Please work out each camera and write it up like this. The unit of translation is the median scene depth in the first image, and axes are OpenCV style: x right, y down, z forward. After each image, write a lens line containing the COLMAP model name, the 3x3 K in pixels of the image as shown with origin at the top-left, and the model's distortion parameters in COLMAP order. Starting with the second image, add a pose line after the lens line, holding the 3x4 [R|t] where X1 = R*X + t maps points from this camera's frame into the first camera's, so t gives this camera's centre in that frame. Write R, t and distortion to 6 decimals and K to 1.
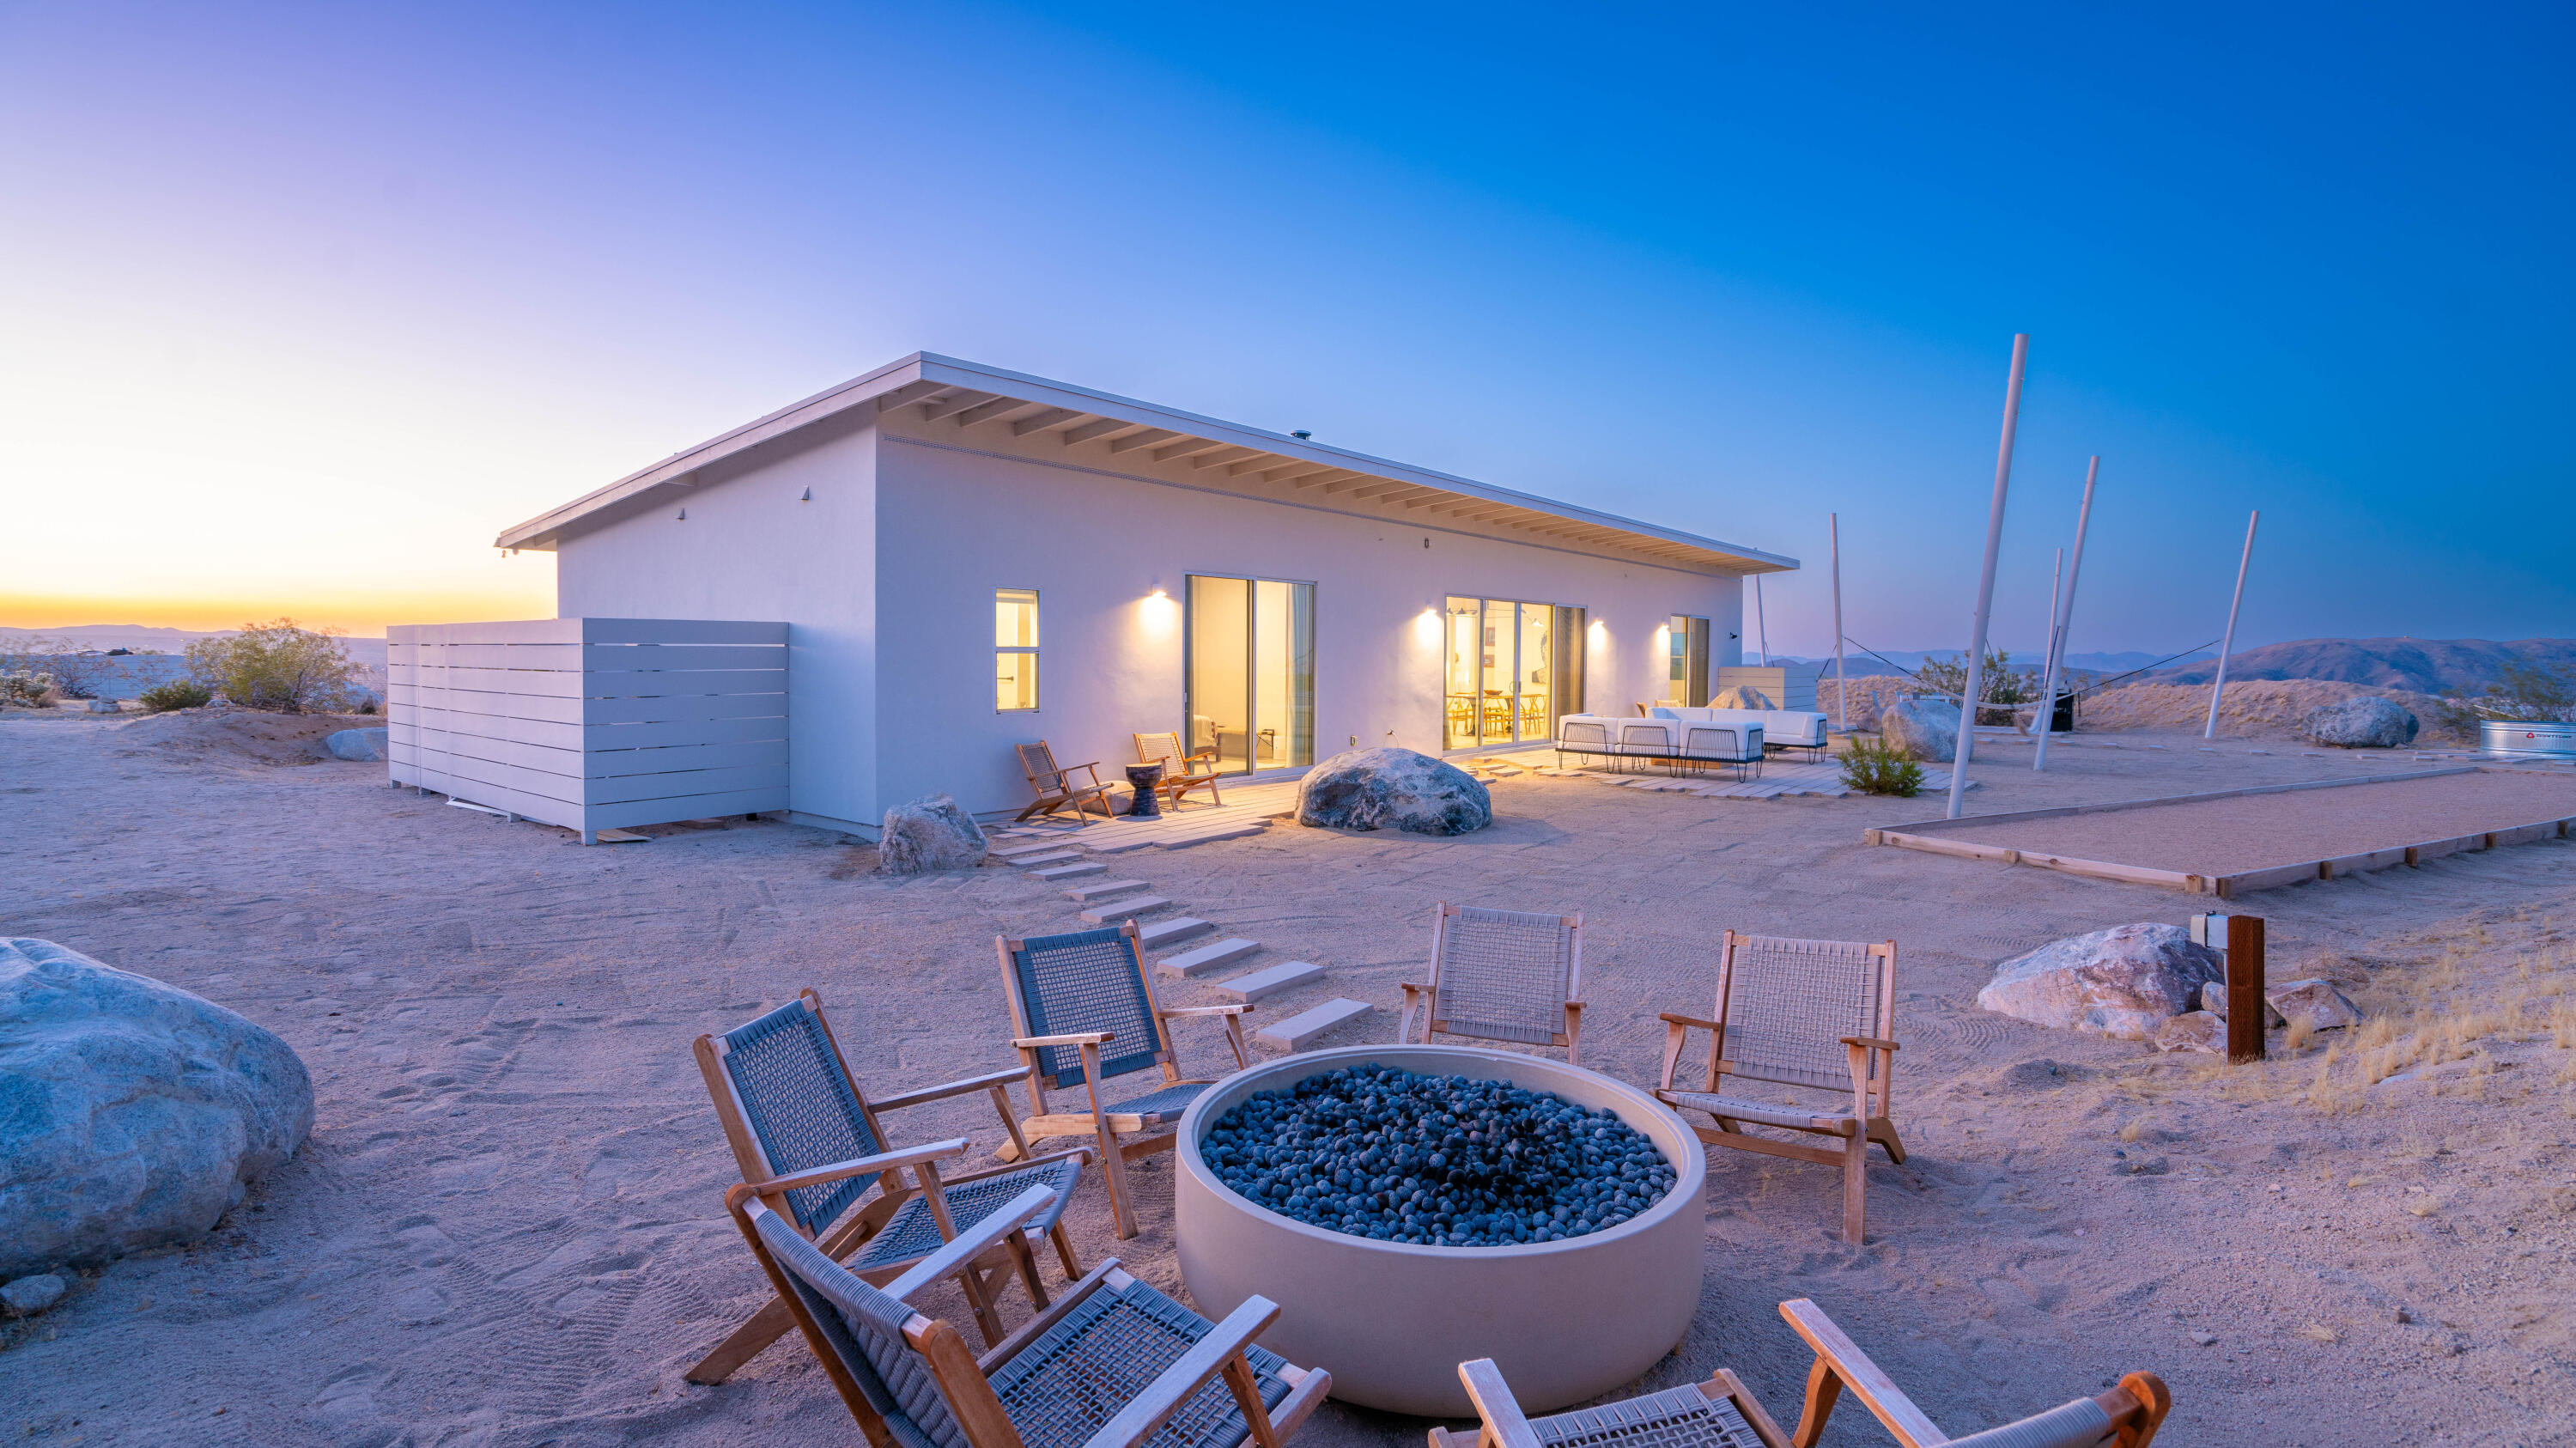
lens RADIAL K [[1233.0, 0, 1288.0], [0, 1233.0, 724.0], [0, 0, 1]] dist [-0.026084, 0.001069]
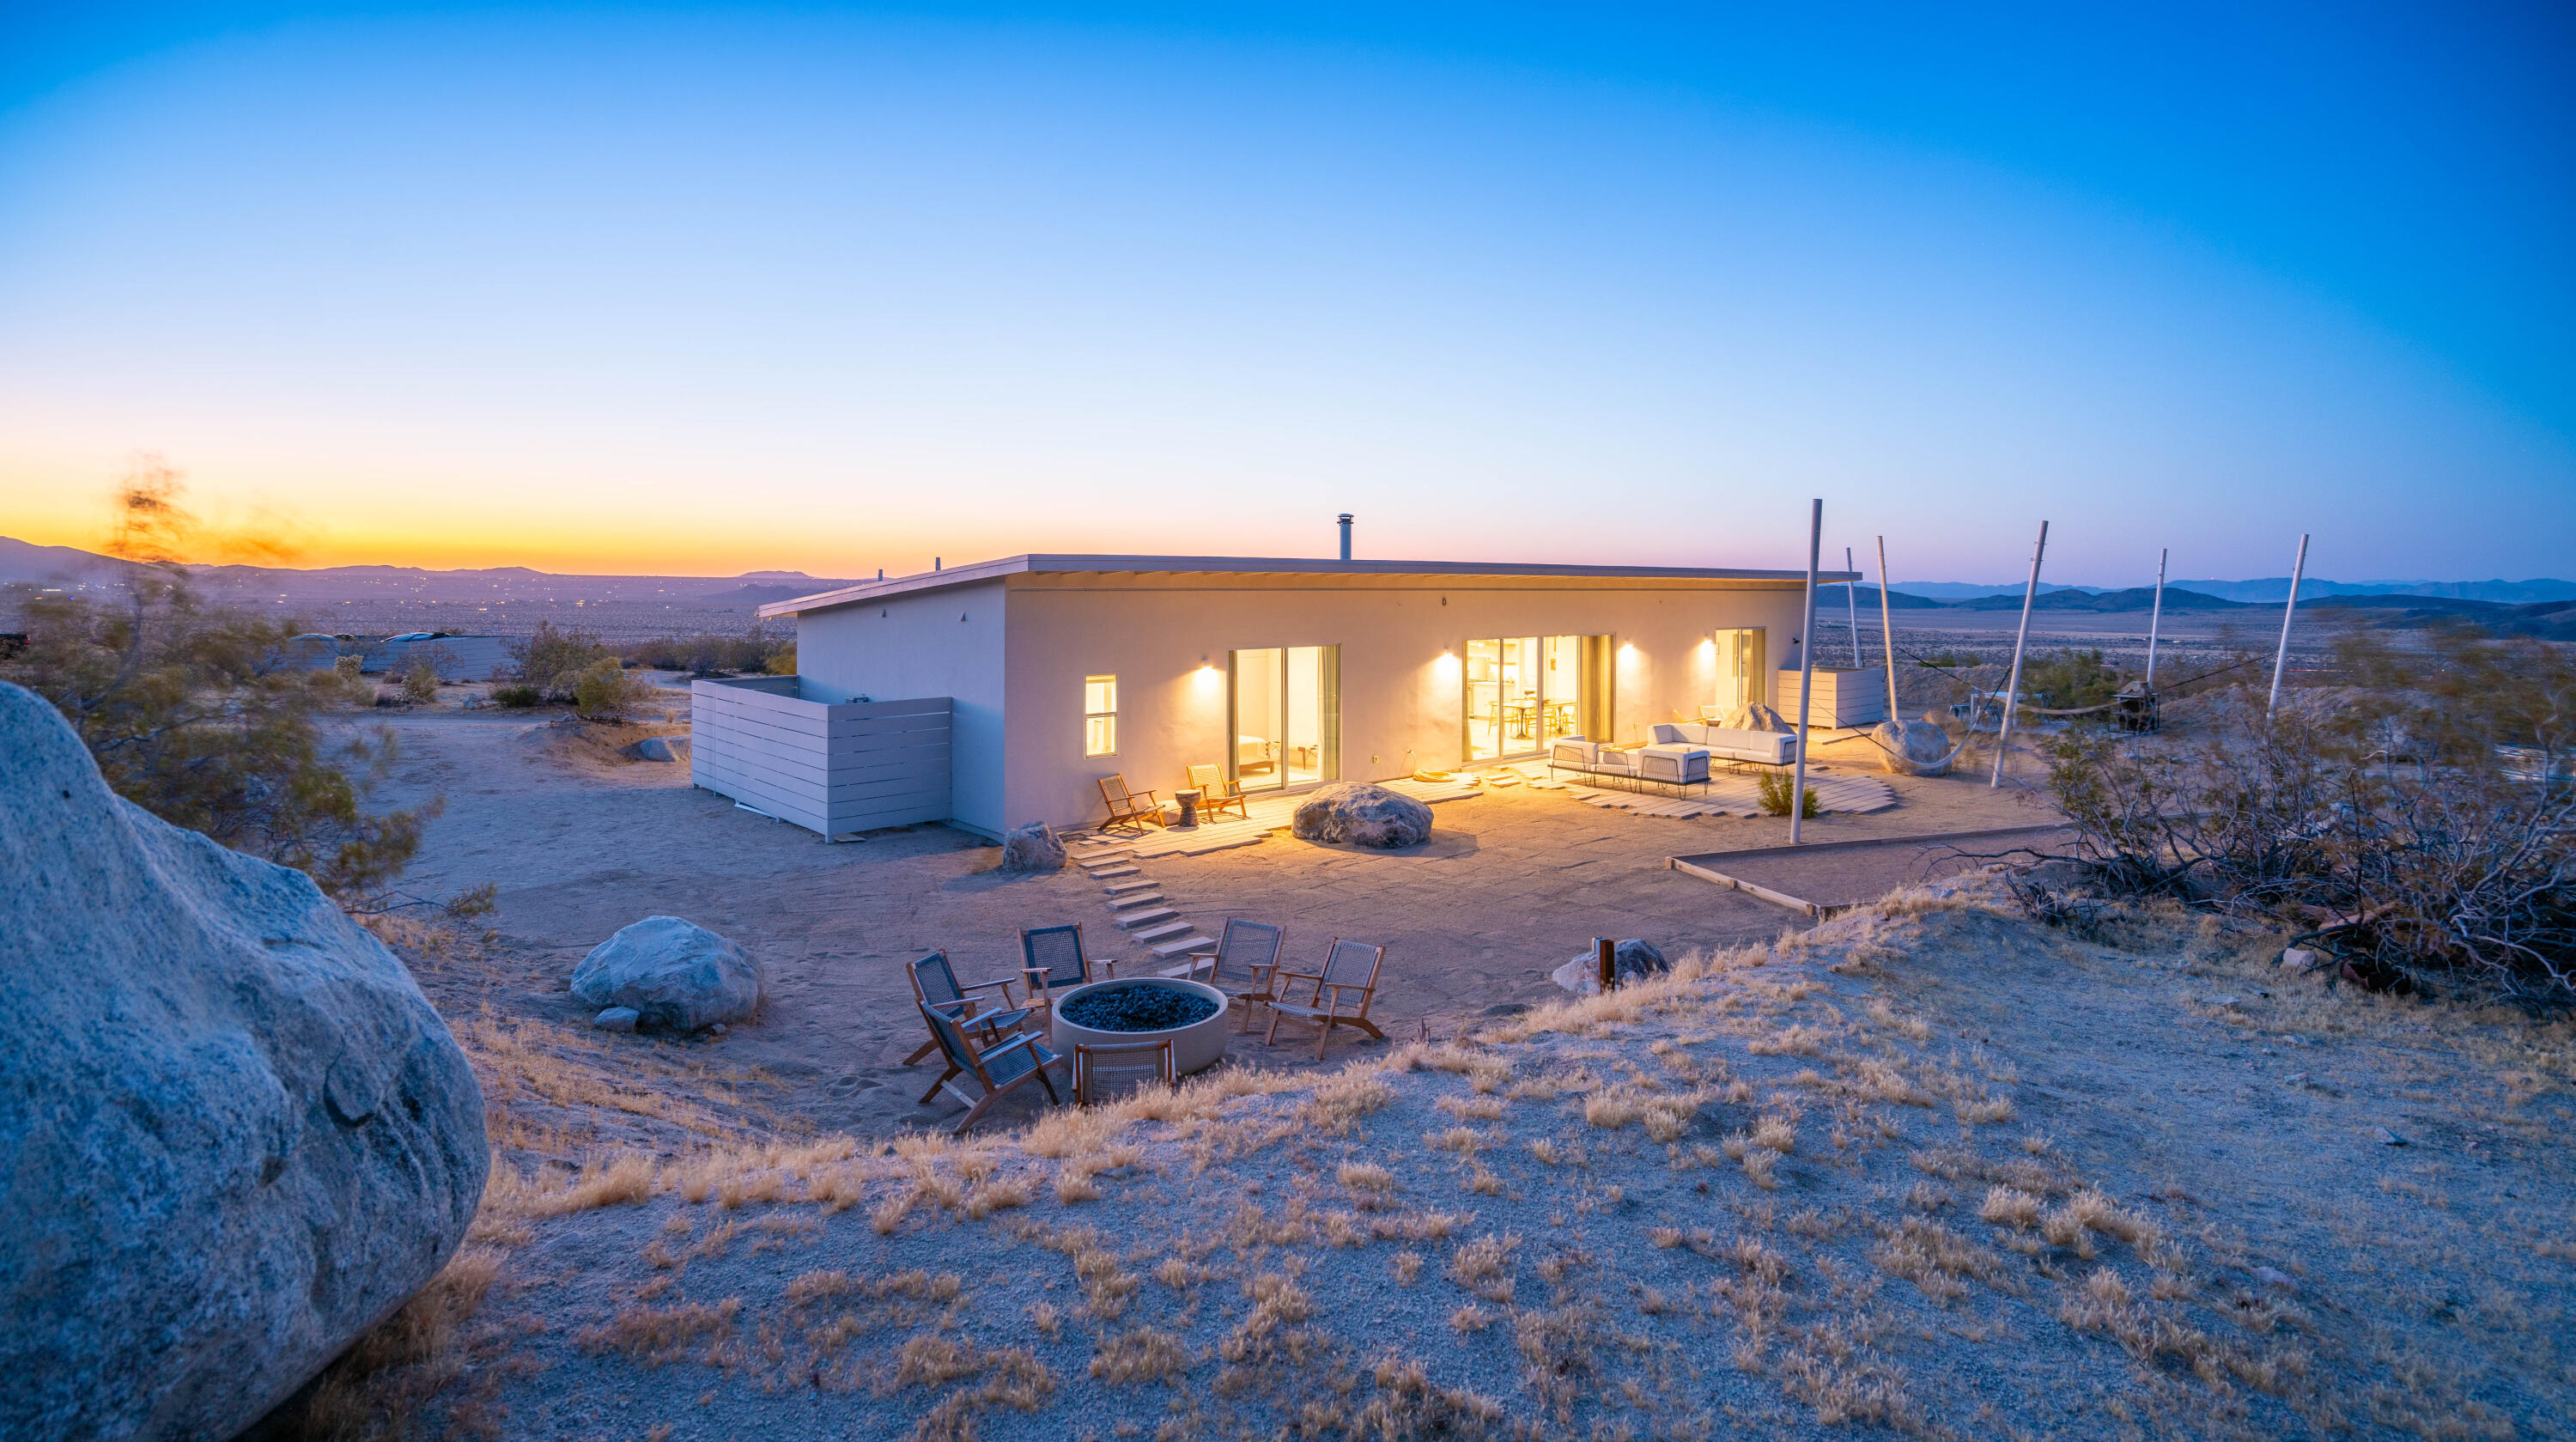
lens RADIAL K [[1152.1, 0, 1288.0], [0, 1152.1, 721.0], [0, 0, 1]] dist [-0.017902, -0.000072]
pose [[0.993681, 0.021799, -0.110104, 0.163498], [-0.019362, 0.999544, 0.023150, -0.092371], [0.110559, -0.020872, 0.993650, -0.369860]]
